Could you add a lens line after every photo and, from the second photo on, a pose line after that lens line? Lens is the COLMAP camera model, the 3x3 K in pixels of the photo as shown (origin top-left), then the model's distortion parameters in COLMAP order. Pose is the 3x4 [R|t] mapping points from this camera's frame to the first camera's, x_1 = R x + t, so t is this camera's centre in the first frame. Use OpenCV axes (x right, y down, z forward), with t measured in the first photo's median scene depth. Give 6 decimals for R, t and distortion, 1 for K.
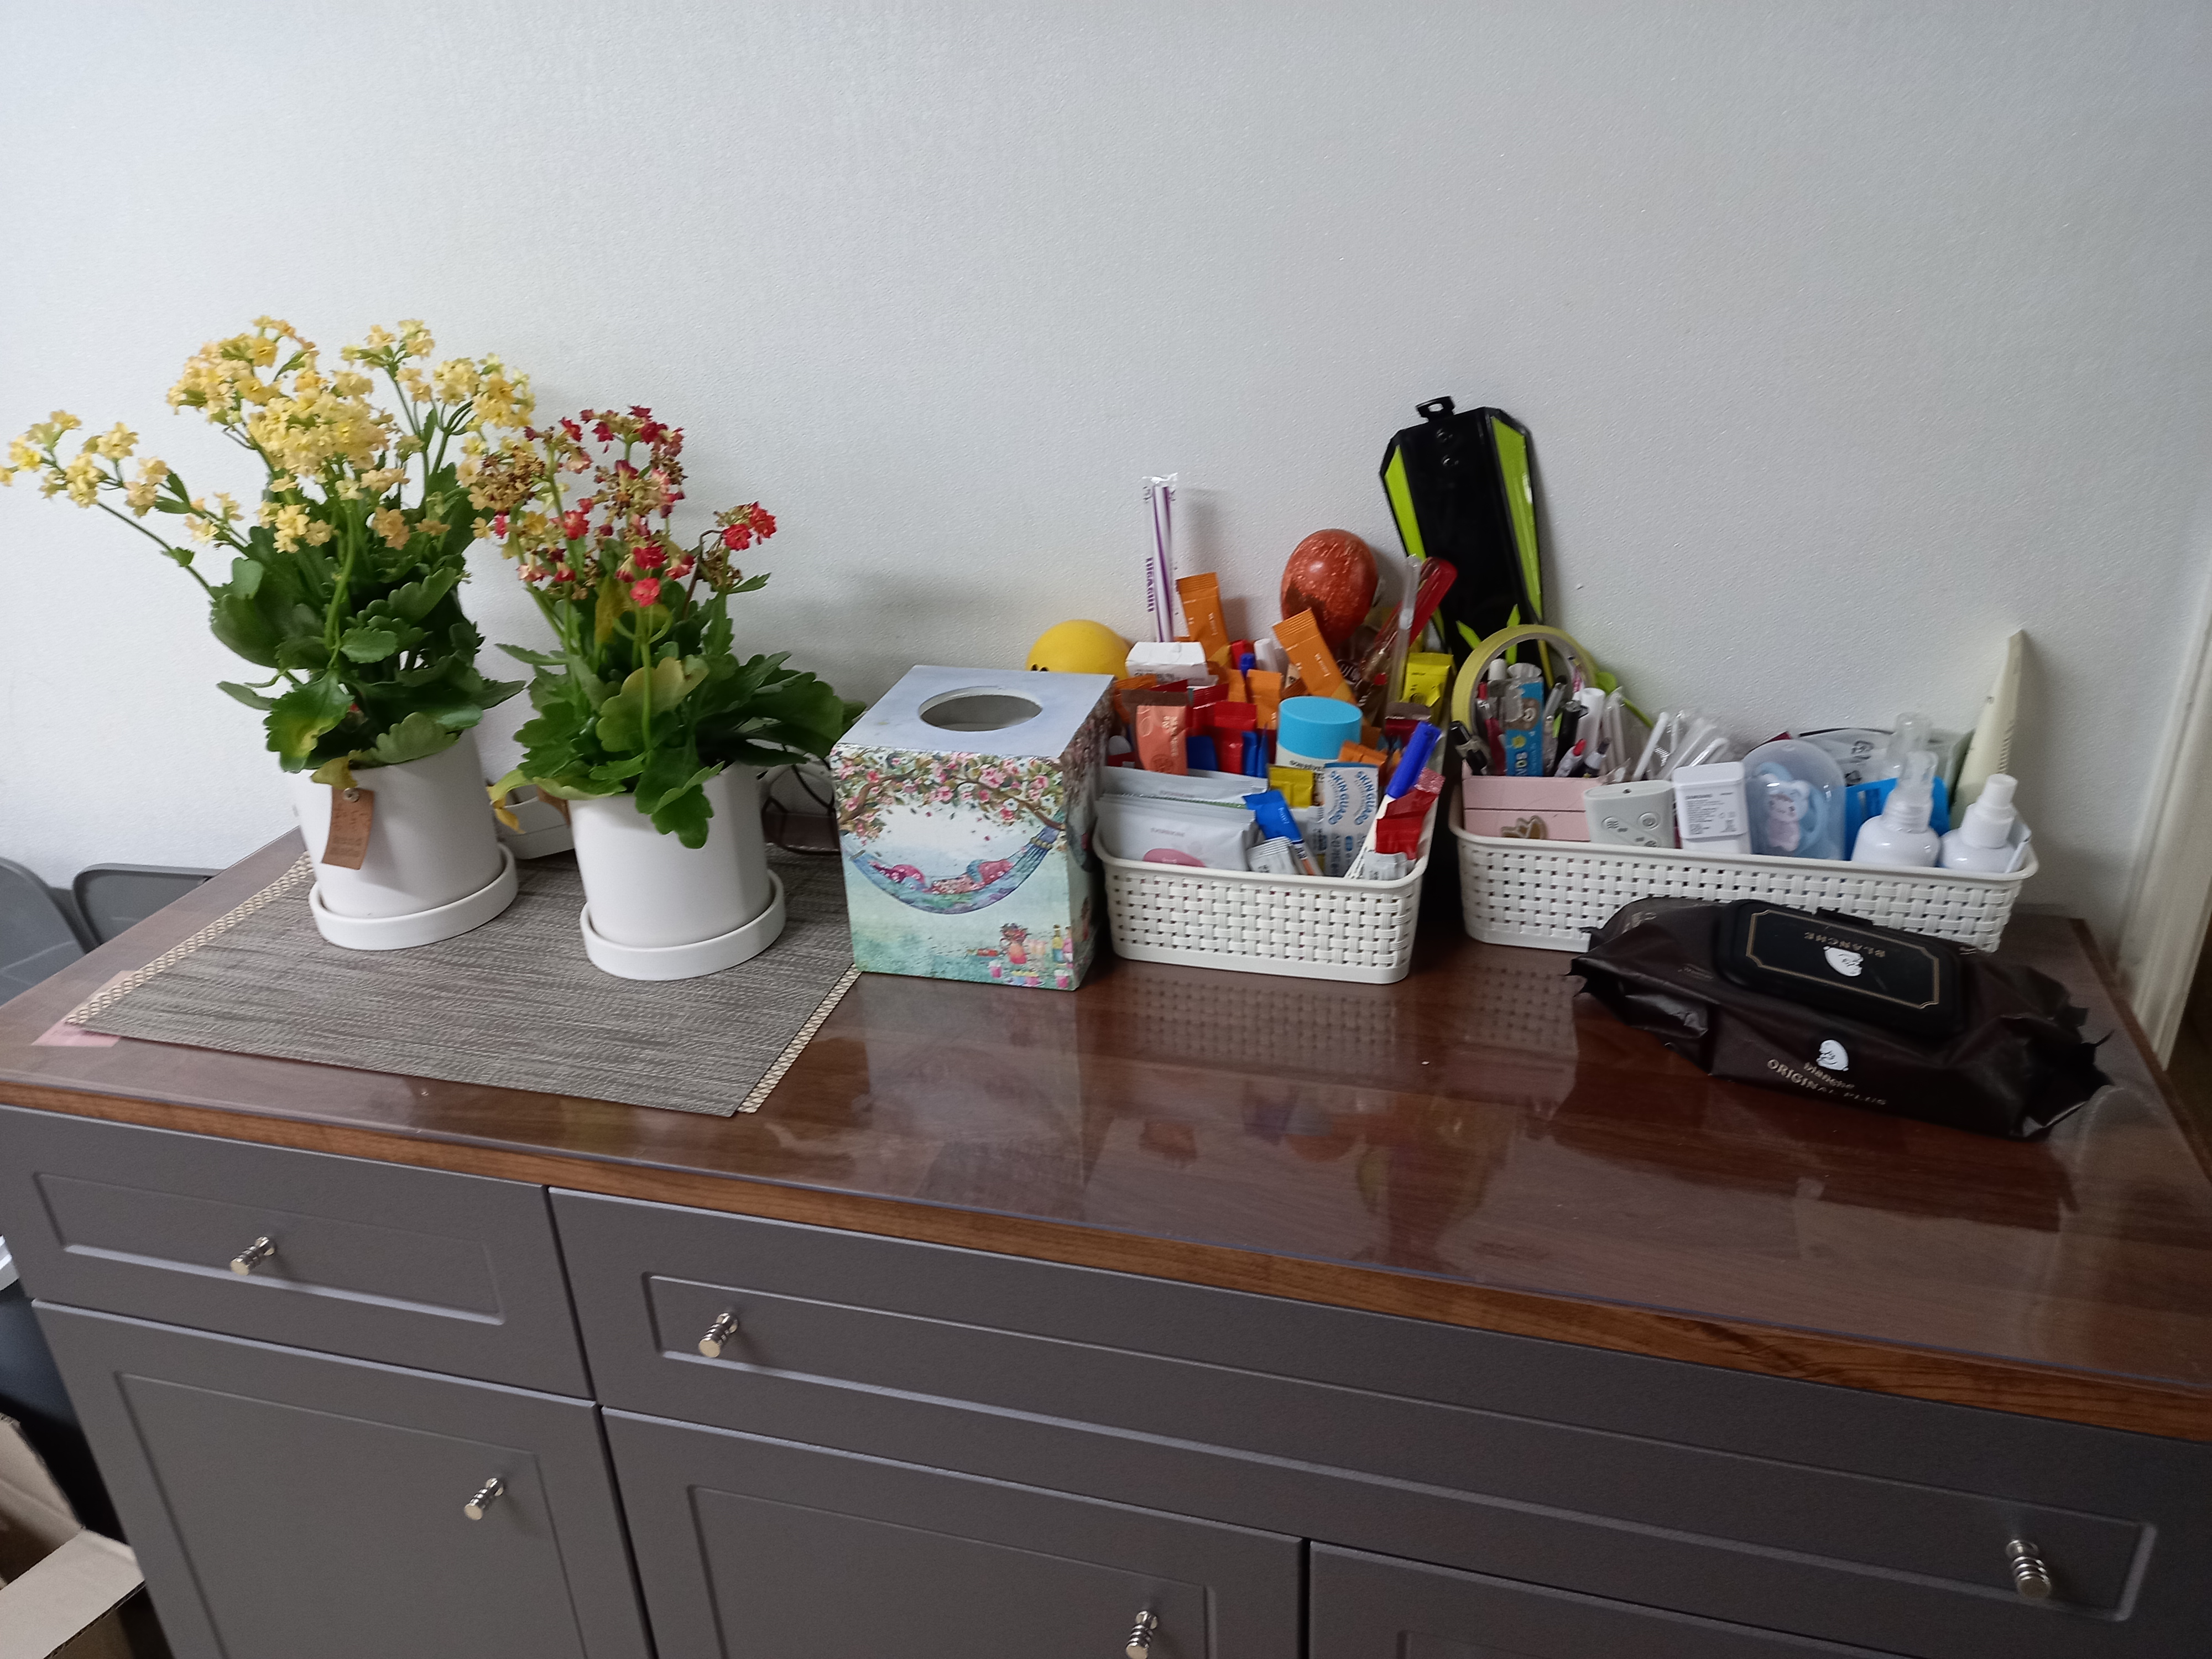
lens RADIAL K [[1627.7, 0, 1108.4], [0, 1627.7, 819.6], [0, 0, 1]] dist [0.044362, -0.060730]
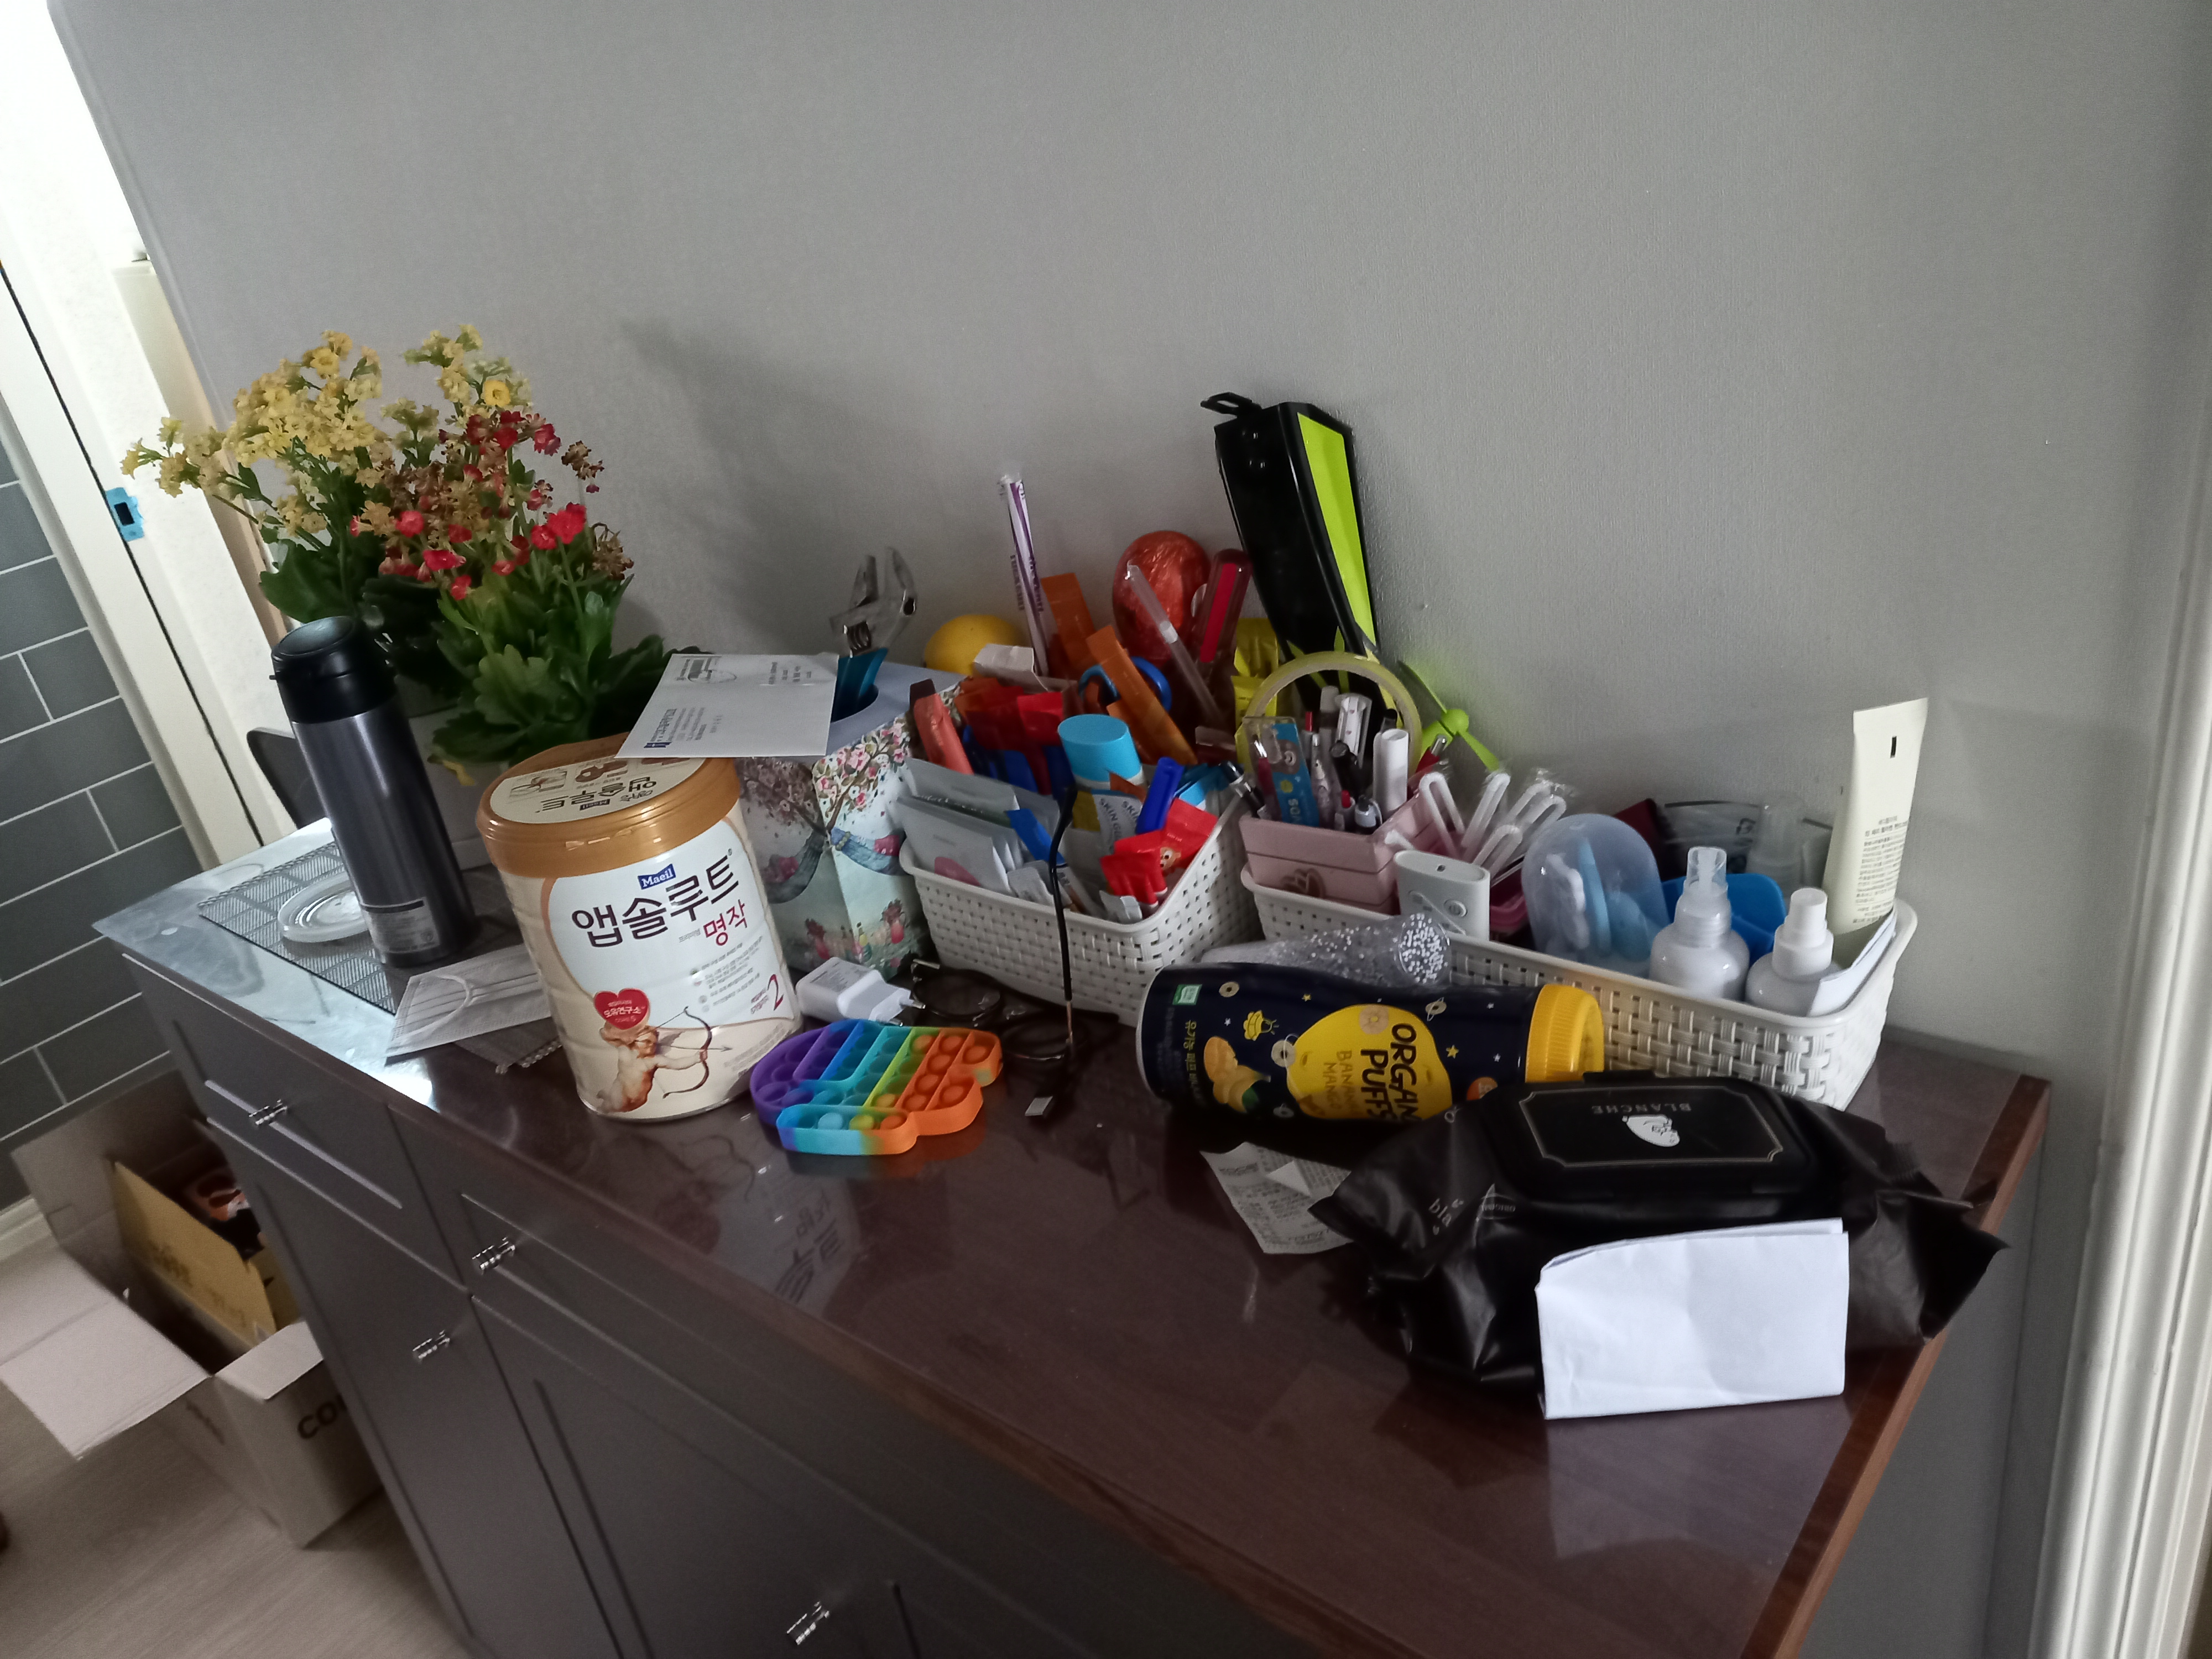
lens RADIAL K [[1627.7, 0, 1055.4], [0, 1627.7, 836.0], [0, 0, 1]] dist [0.044362, -0.060730]
pose [[0.905042, 0.098182, -0.413835, 0.495697], [-0.071763, 0.994292, 0.078952, -0.079668], [0.419224, -0.041756, 0.906922, 0.143509]]
